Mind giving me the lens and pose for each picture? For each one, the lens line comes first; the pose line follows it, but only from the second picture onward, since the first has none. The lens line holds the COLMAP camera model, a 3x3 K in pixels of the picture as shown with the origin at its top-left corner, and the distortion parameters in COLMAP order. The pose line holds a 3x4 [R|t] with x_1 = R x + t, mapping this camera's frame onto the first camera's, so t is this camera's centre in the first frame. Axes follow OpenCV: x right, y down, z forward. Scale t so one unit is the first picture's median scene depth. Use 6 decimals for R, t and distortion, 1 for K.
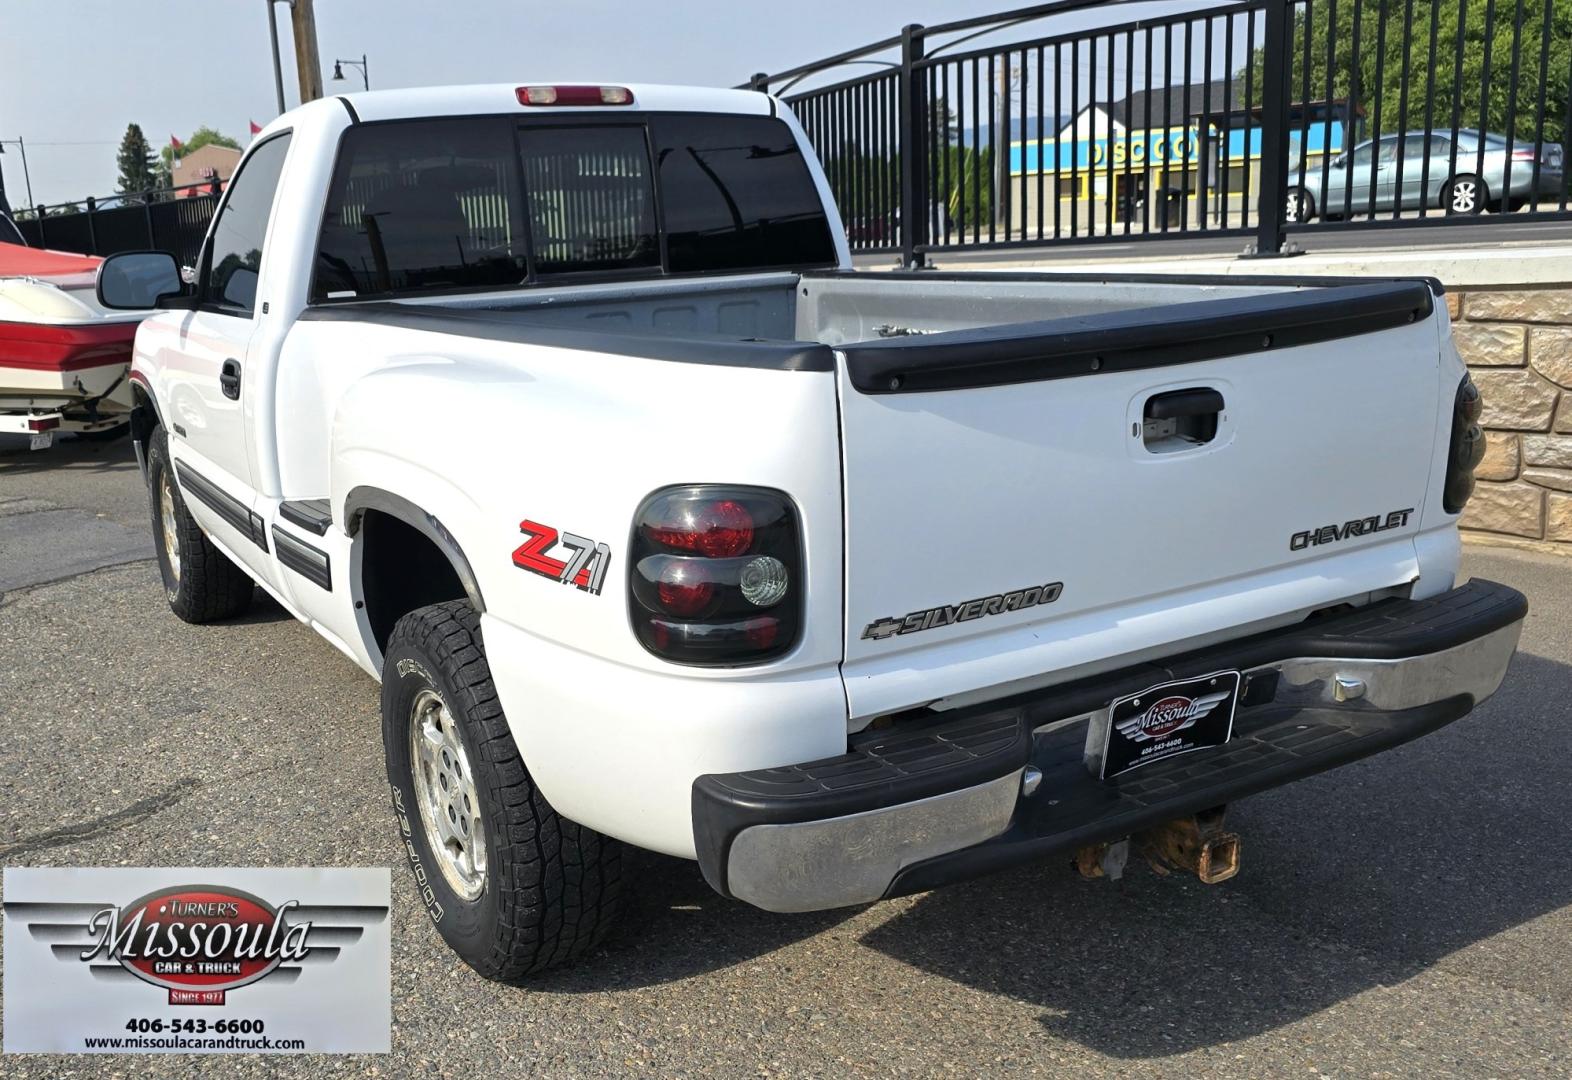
lens RADIAL K [[1484.4, 0, 746.8], [0, 1484.4, 538.7], [0, 0, 1]] dist [0.043331, -0.005467]
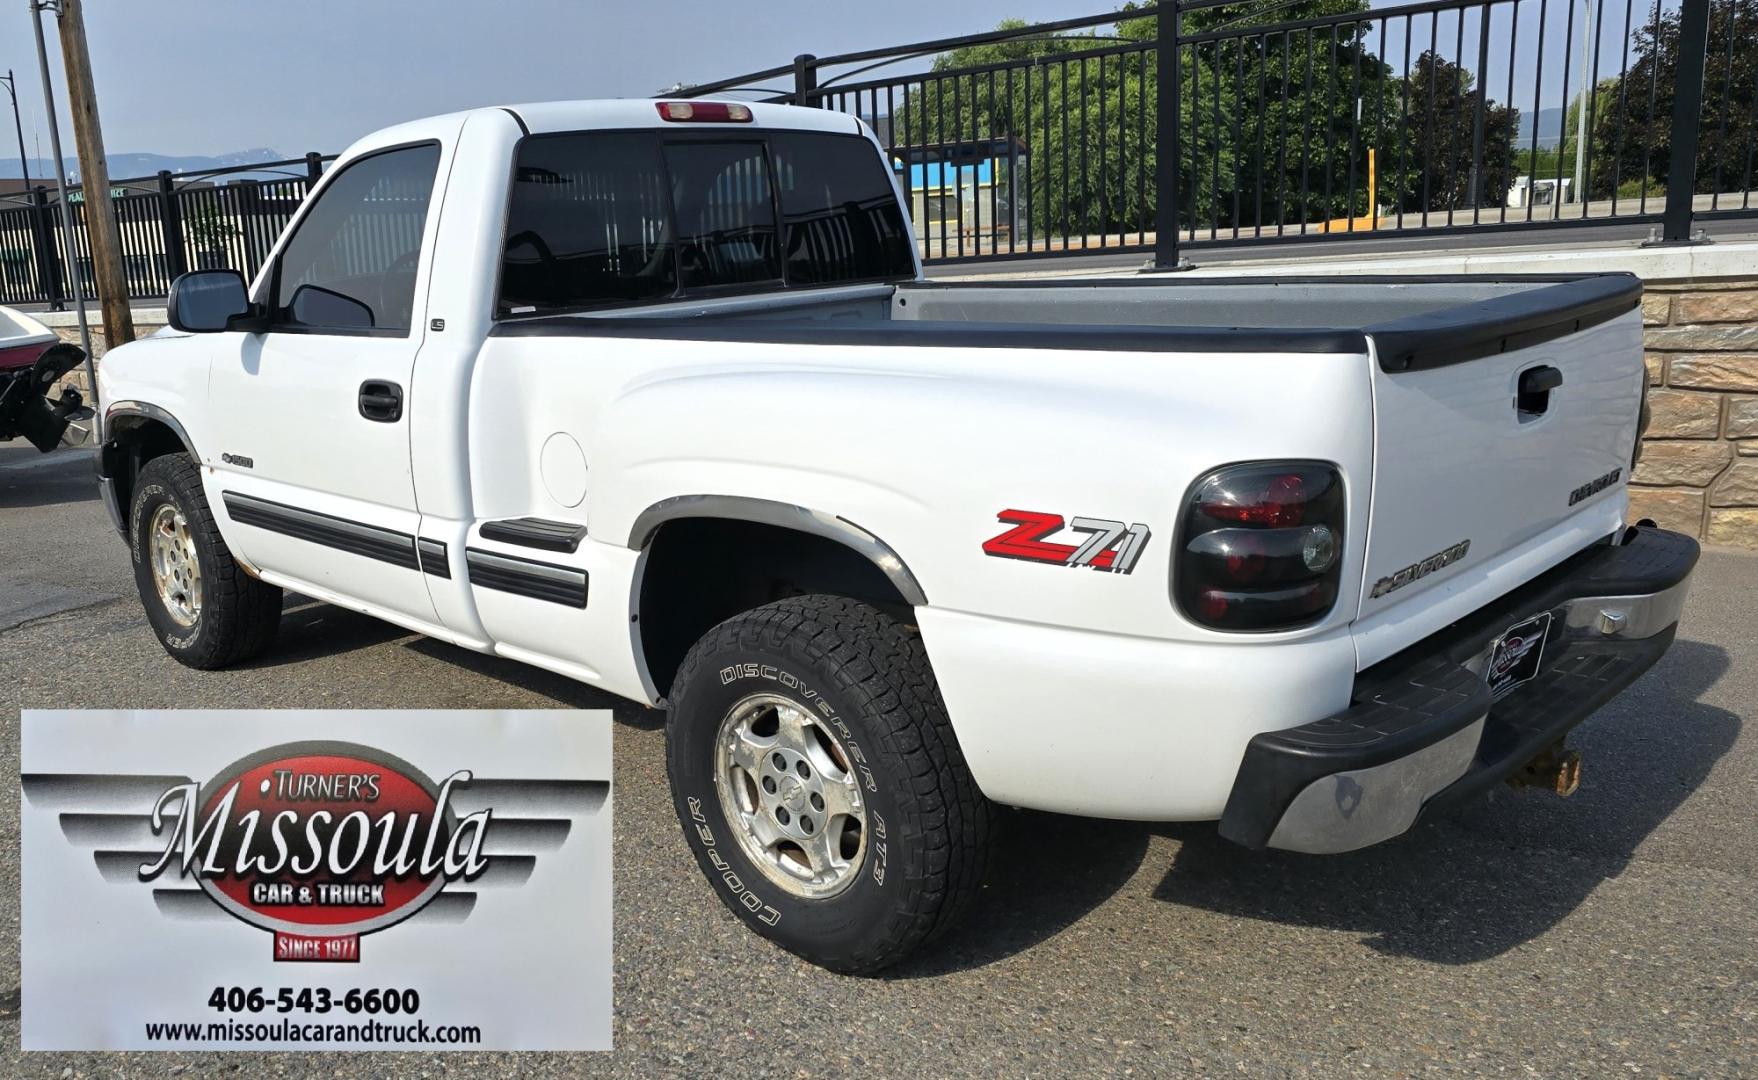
lens RADIAL K [[1452.8, 0, 796.7], [0, 1452.8, 531.2], [0, 0, 1]] dist [0.046014, -0.058332]
pose [[0.968070, -0.053945, 0.244805, -0.423499], [0.058611, 0.998211, -0.011810, 0.004629], [-0.243730, 0.025781, 0.969500, 0.038006]]
